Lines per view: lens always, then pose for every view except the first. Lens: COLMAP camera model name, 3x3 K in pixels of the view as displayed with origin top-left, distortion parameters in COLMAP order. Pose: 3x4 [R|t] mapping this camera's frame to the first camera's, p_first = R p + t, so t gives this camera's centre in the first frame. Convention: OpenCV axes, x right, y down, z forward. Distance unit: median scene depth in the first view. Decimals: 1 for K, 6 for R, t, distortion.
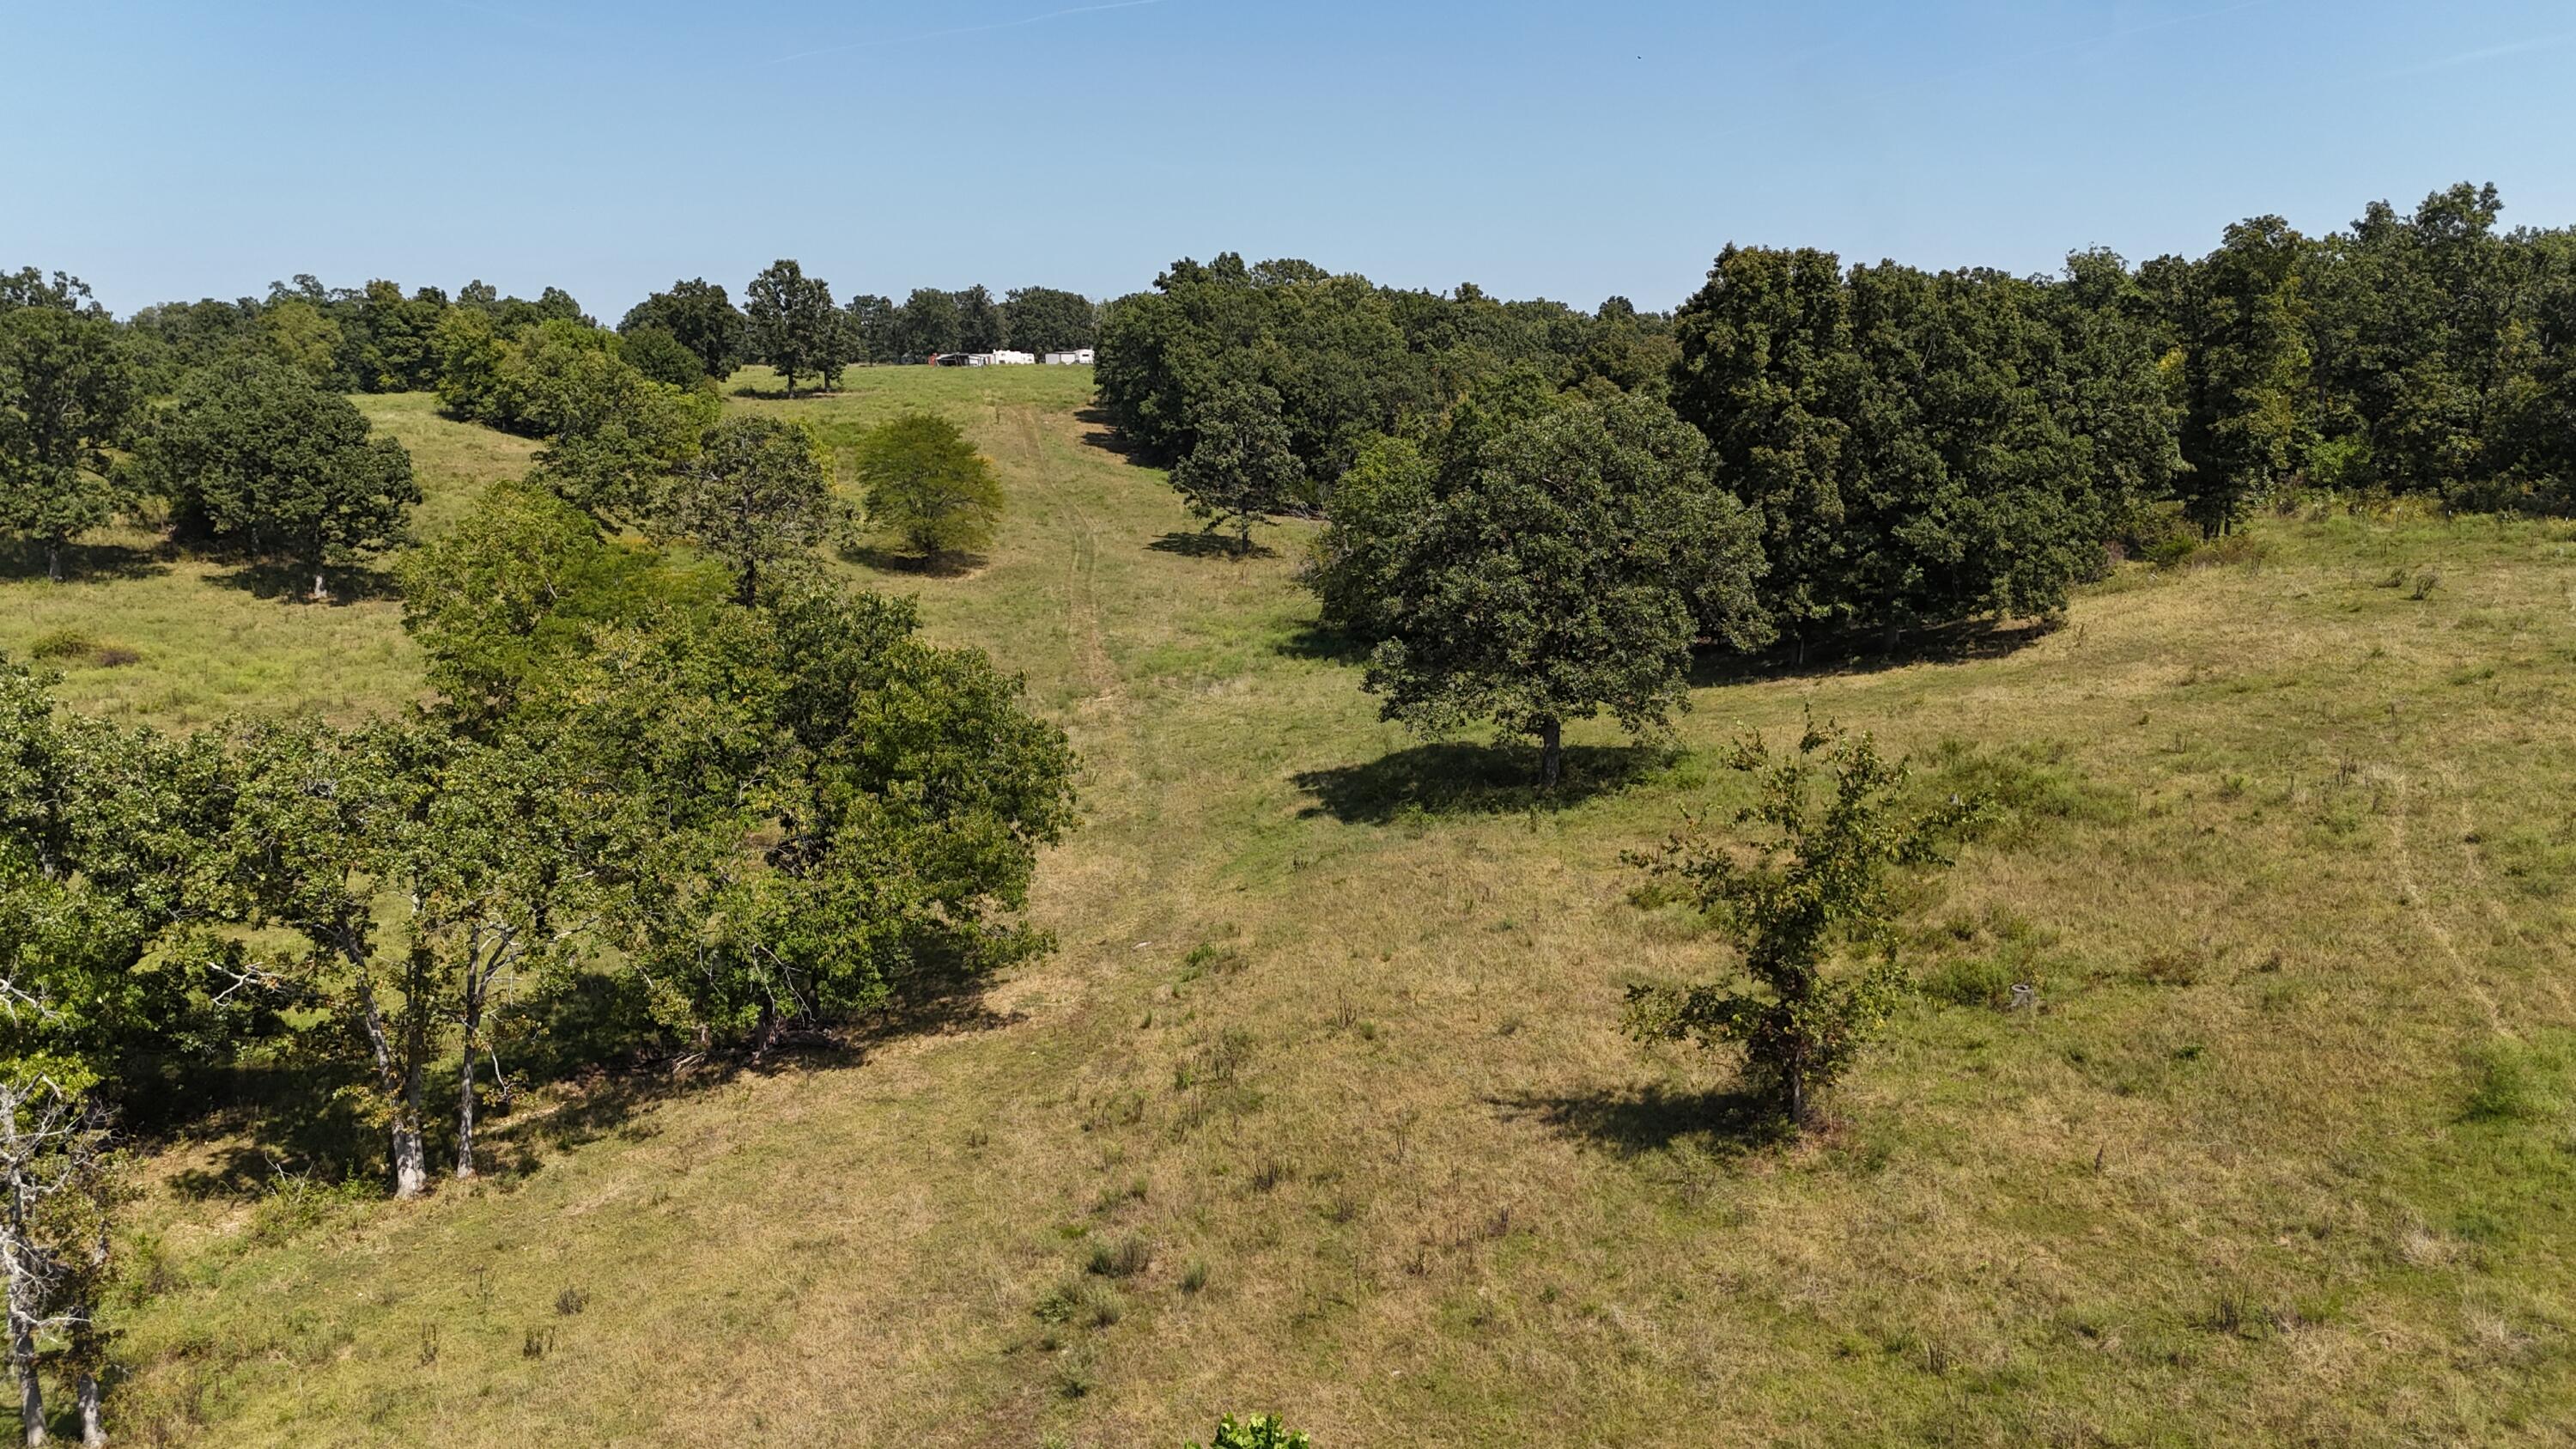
lens RADIAL K [[1907.3, 0, 1292.9], [0, 1907.3, 731.4], [0, 0, 1]] dist [0.088202, -0.092147]
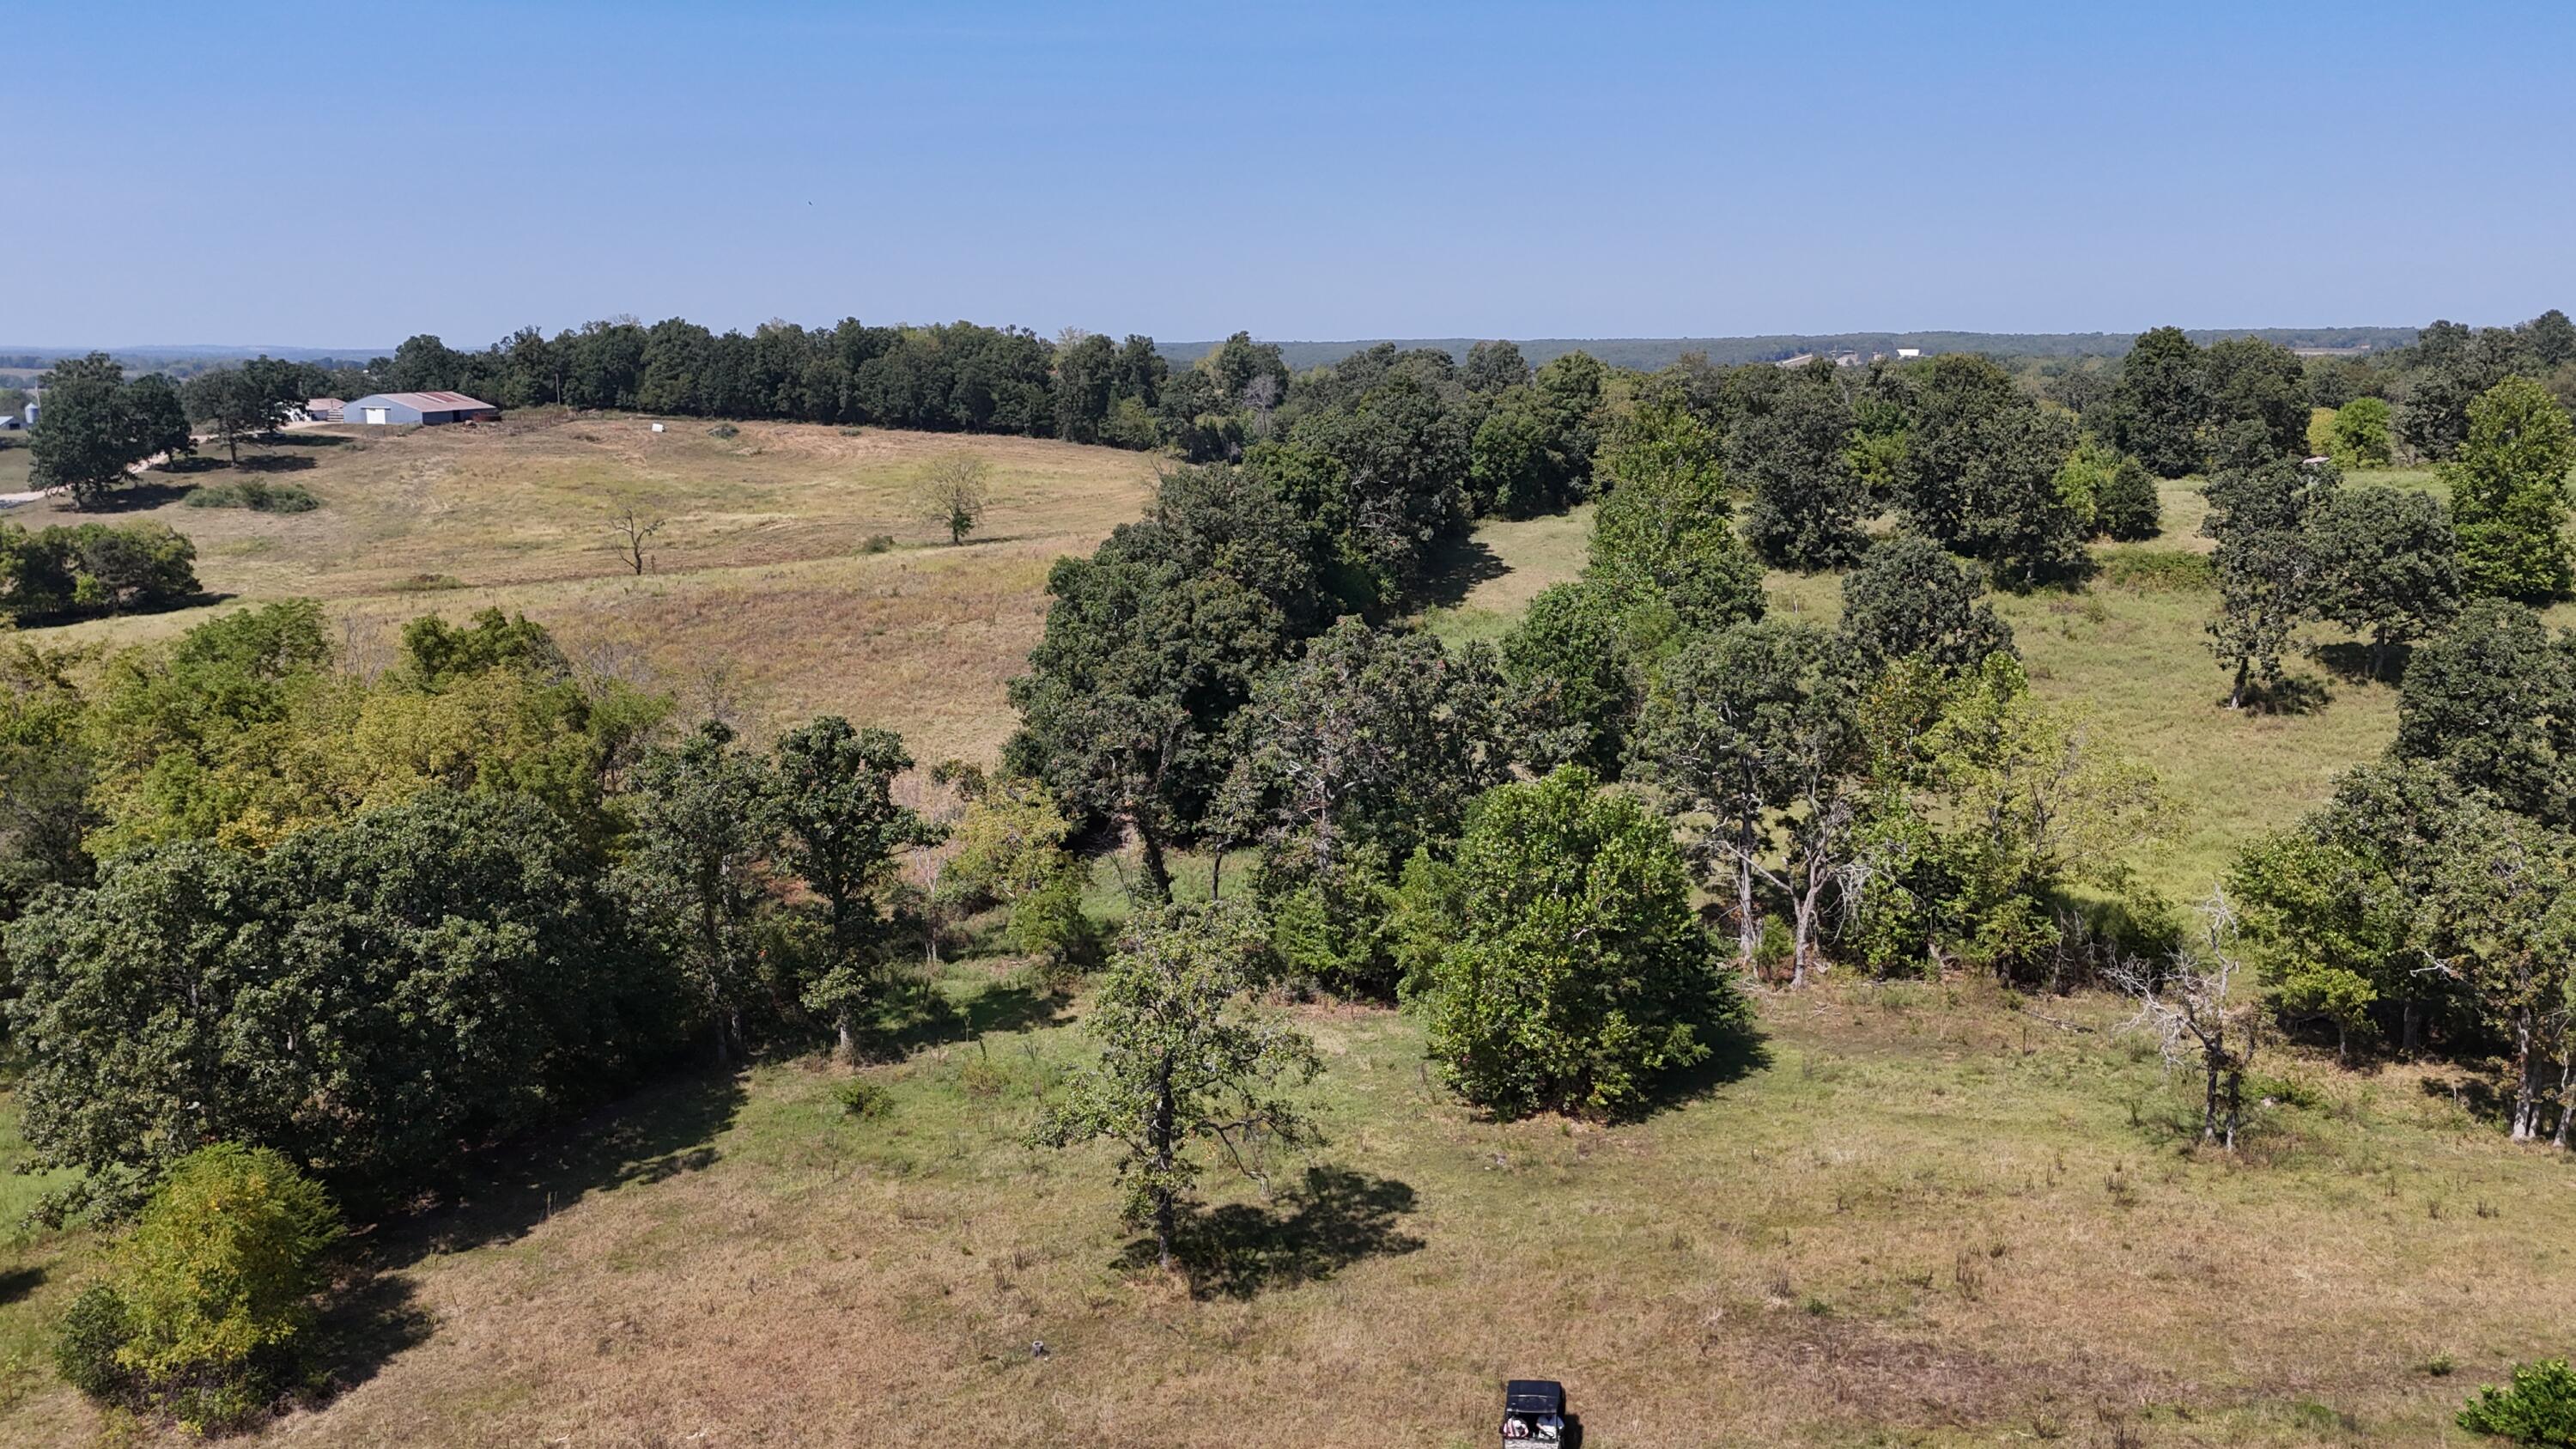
lens RADIAL K [[1907.3, 0, 1295.1], [0, 1907.3, 729.6], [0, 0, 1]] dist [0.088202, -0.092147]
pose [[0.186649, 0.196830, -0.962507, 0.318944], [-0.177493, 0.970358, 0.164016, -0.064208], [0.966260, 0.140225, 0.216052, -0.128689]]
